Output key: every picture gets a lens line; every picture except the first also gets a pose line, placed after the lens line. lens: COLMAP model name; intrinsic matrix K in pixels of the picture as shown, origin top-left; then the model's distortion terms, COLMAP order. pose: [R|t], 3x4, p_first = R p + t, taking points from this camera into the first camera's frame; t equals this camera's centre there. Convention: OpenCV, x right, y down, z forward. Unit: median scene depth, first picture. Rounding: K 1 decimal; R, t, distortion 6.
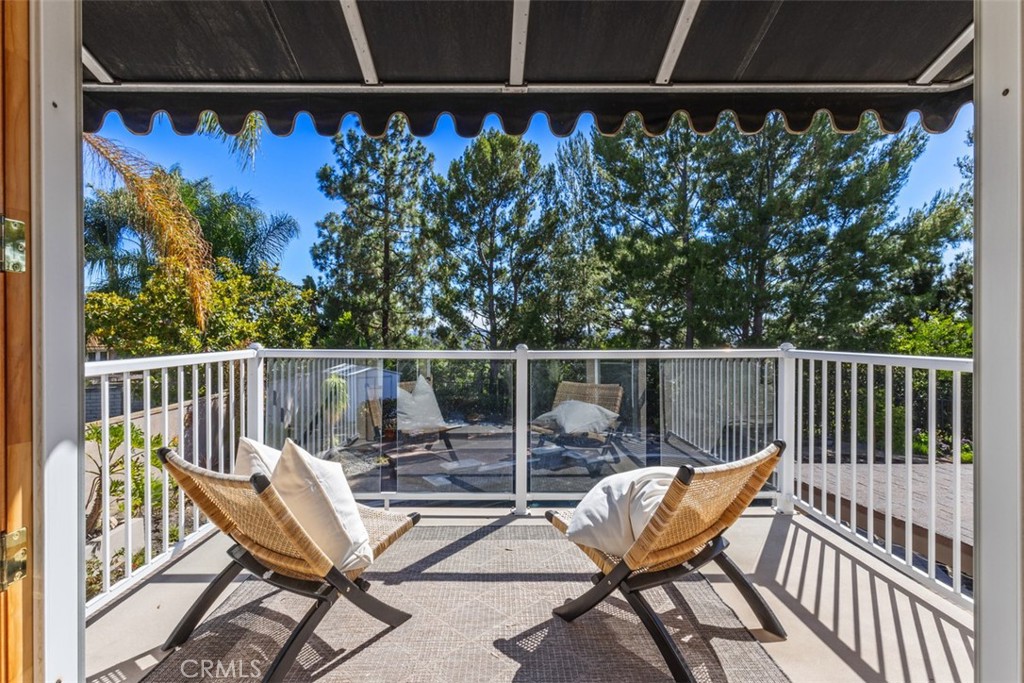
lens RADIAL K [[472.3, 0, 503.6], [0, 472.3, 339.8], [0, 0, 1]] dist [0.002909, 0.000007]
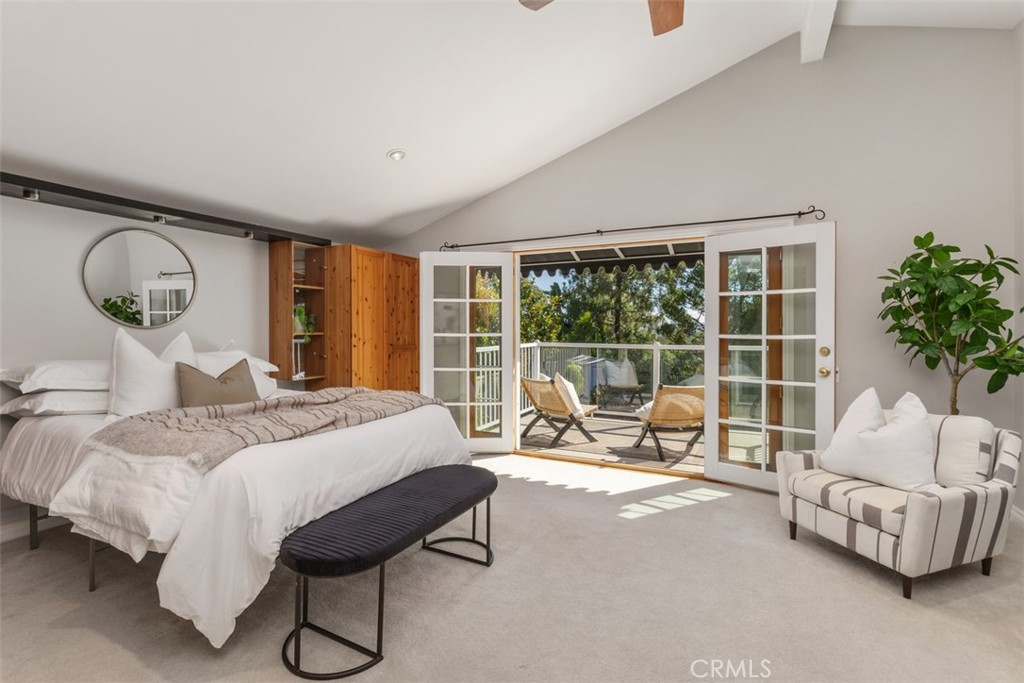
lens RADIAL K [[472.3, 0, 505.1], [0, 472.3, 335.5], [0, 0, 1]] dist [0.002909, 0.000007]
pose [[0.880993, 0.005422, -0.473099, 0.053140], [-0.004330, 0.999985, 0.003397, -0.002950], [0.473110, -0.000944, 0.881003, -0.142334]]
